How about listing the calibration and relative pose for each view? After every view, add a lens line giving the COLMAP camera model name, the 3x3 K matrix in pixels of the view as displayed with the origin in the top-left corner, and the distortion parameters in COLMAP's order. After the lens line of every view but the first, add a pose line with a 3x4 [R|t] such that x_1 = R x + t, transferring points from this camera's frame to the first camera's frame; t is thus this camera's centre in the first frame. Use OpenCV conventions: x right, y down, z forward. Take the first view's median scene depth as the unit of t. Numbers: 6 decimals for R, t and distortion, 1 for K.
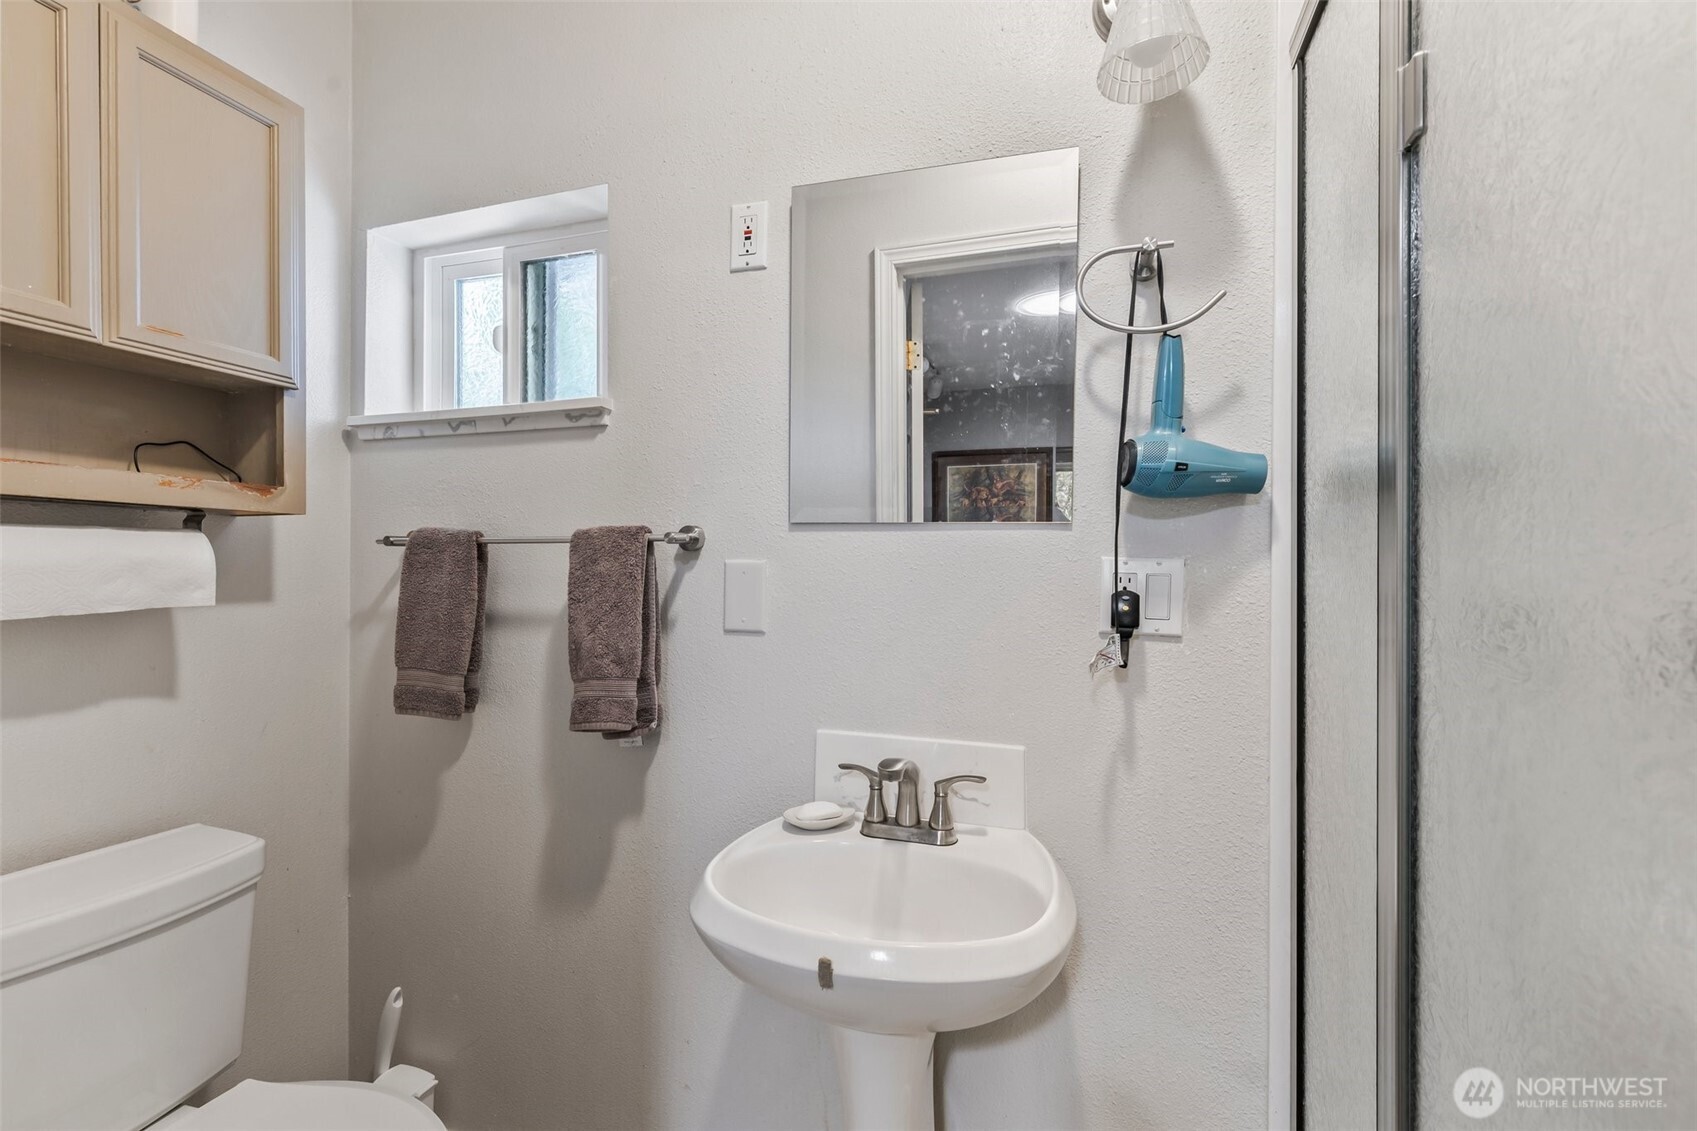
lens RADIAL K [[768.0, 0, 848.9], [0, 768.0, 568.4], [0, 0, 1]] dist [0.005494, -0.001793]
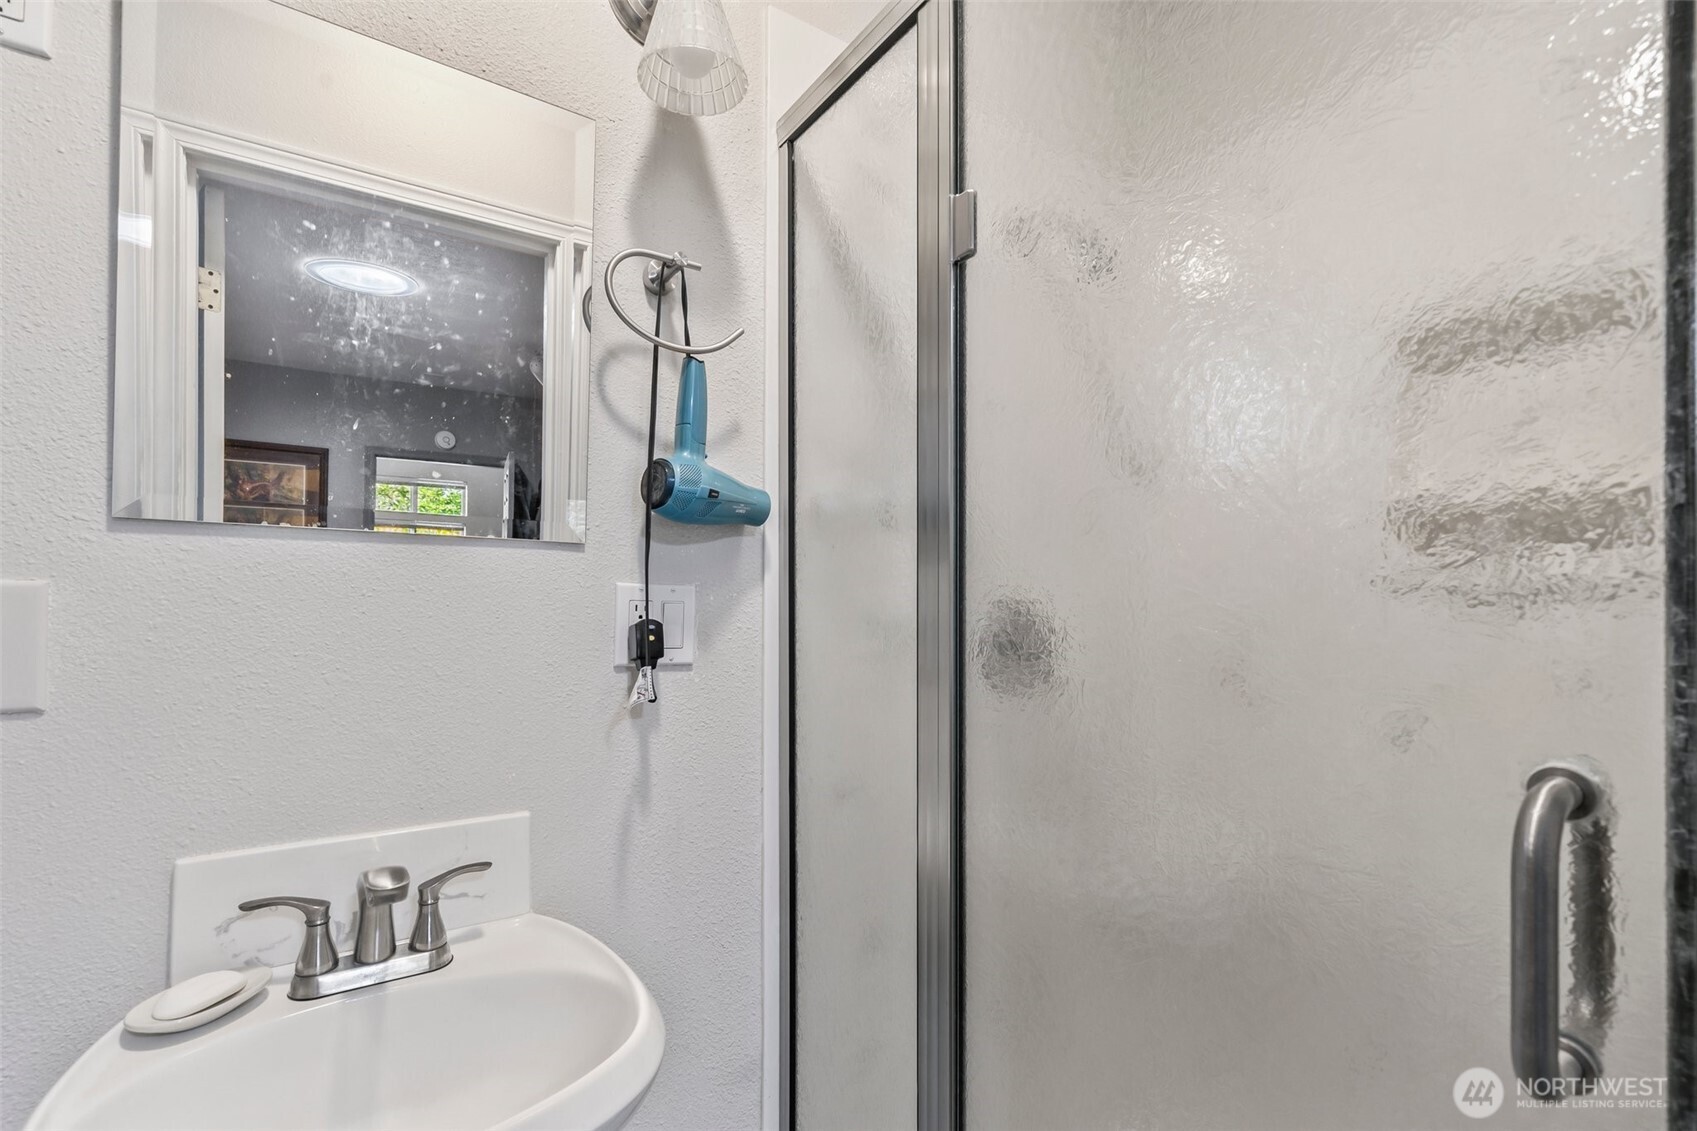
lens RADIAL K [[768.0, 0, 854.7], [0, 768.0, 588.9], [0, 0, 1]] dist [0.005494, -0.001793]
pose [[0.611370, 0.007123, 0.791313, -0.219705], [-0.000631, 0.999964, -0.008513, -0.000488], [-0.791345, 0.004706, 0.611352, 0.223044]]
